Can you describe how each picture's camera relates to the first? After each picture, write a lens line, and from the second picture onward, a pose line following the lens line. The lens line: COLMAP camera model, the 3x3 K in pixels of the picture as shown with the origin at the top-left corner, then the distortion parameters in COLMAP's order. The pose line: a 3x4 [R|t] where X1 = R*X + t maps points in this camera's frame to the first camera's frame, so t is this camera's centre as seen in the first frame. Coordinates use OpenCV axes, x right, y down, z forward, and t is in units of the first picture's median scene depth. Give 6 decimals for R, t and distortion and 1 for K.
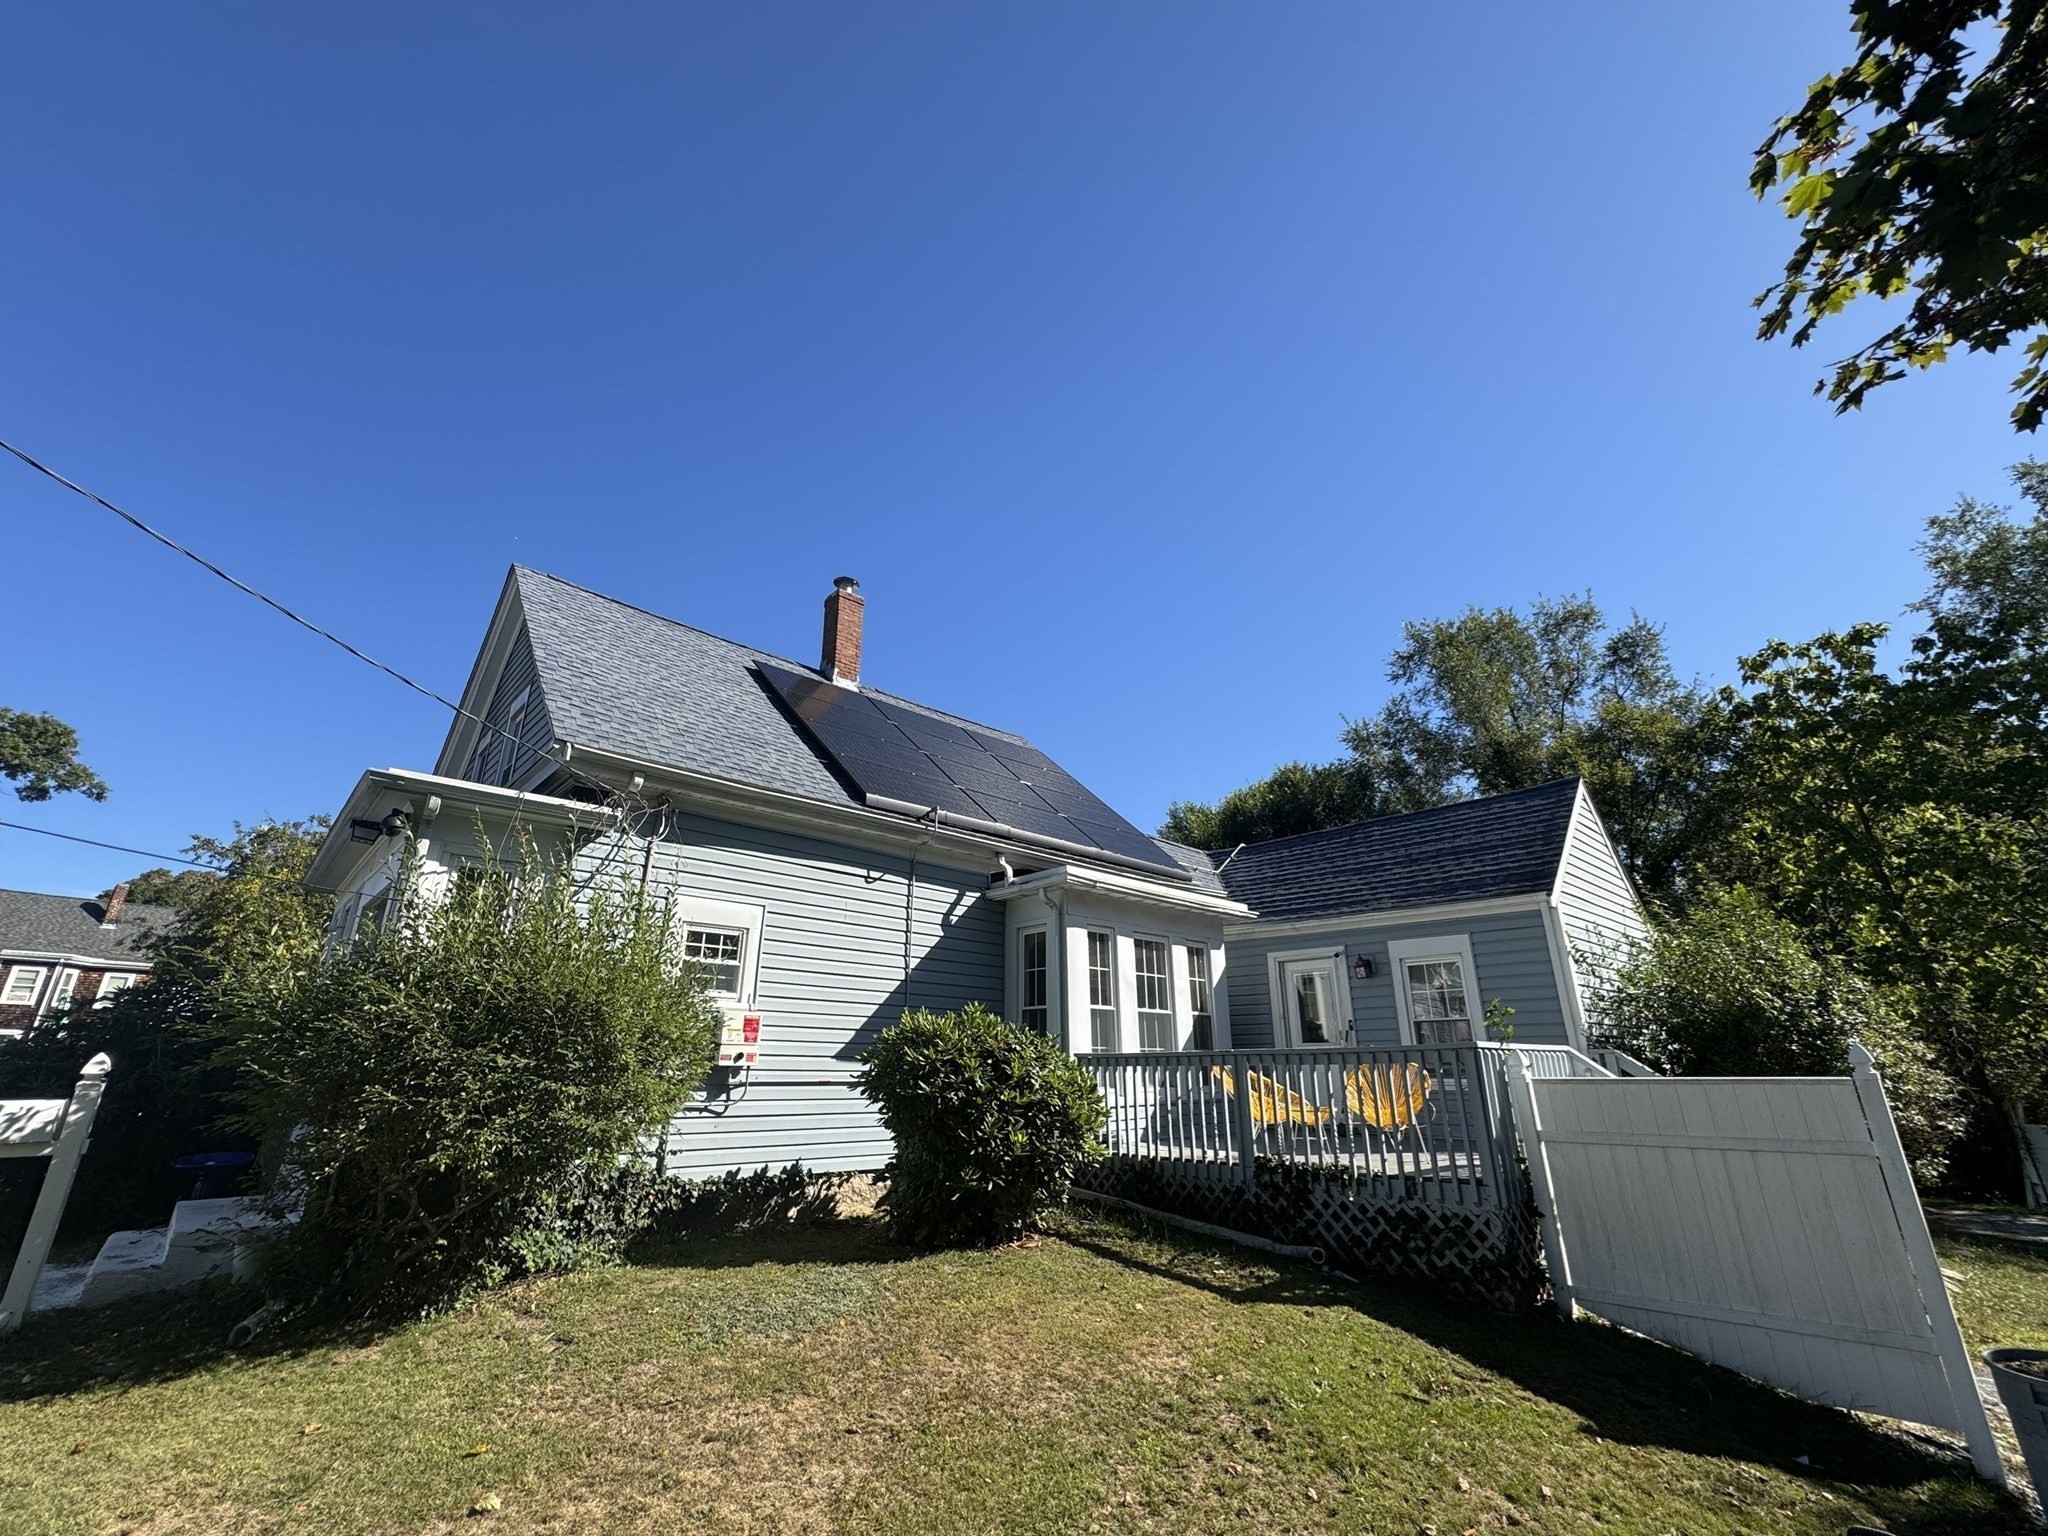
lens RADIAL K [[826.7, 0, 1027.8], [0, 826.7, 764.6], [0, 0, 1]] dist [-0.000729, 0.000160]
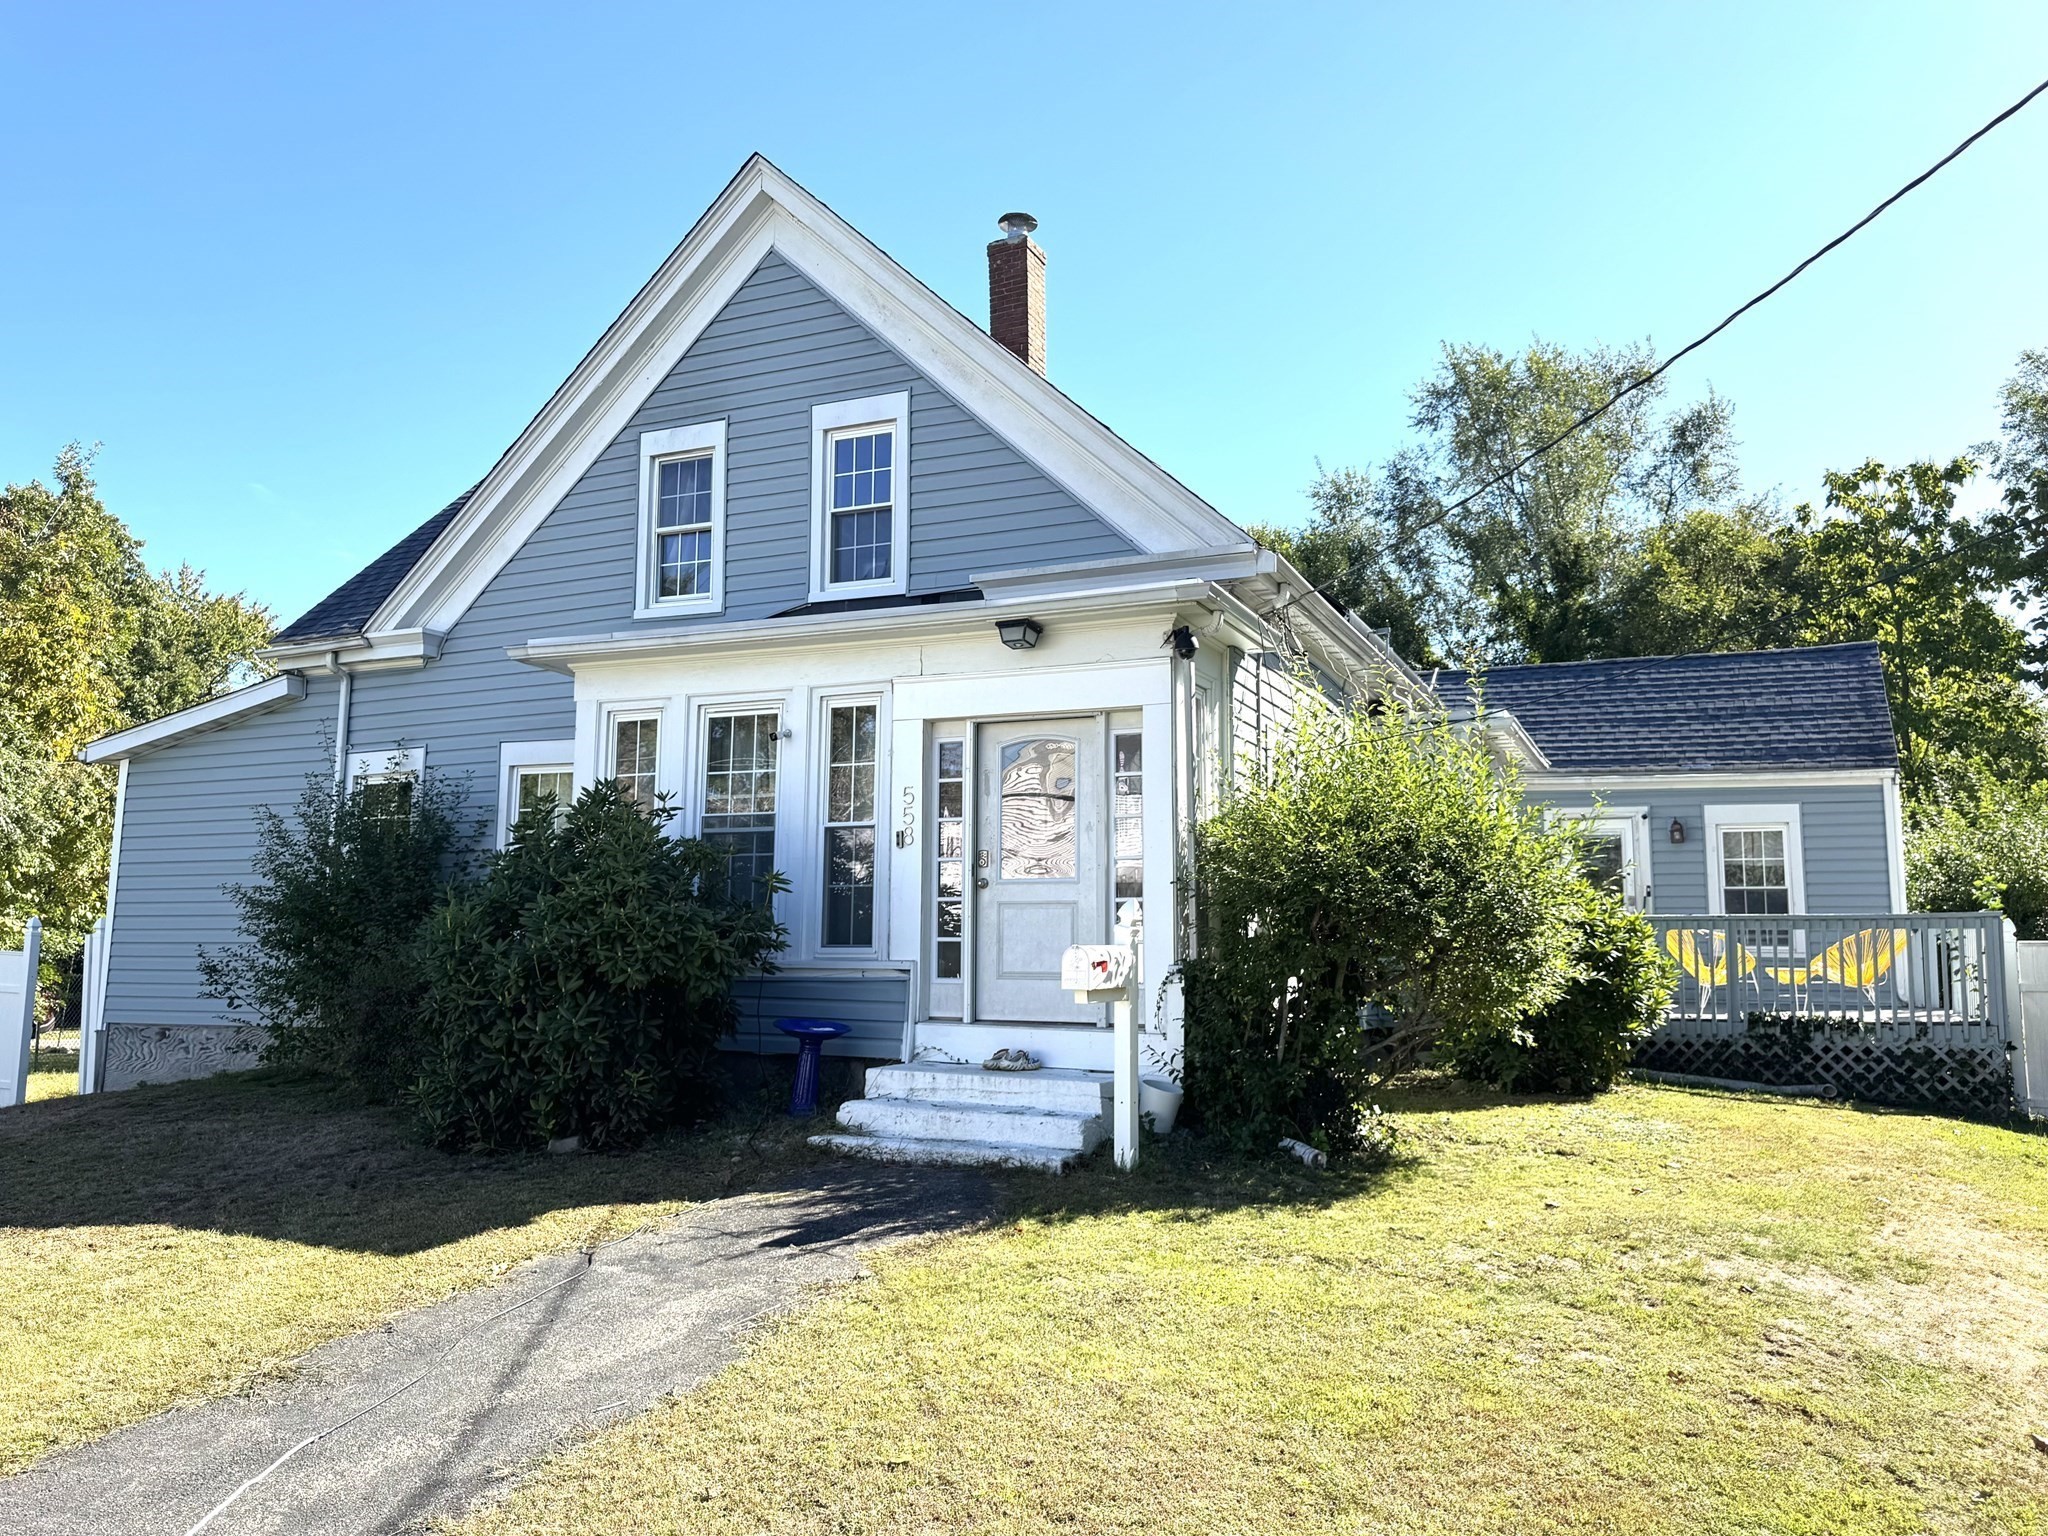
lens RADIAL K [[1426.9, 0, 1023.7], [0, 1426.9, 772.7], [0, 0, 1]] dist [0.019886, -0.006948]
pose [[0.922740, 0.049730, 0.382202, -1.298140], [-0.136217, 0.969722, 0.202691, -0.062415], [-0.360550, -0.239094, 0.901575, -0.234449]]
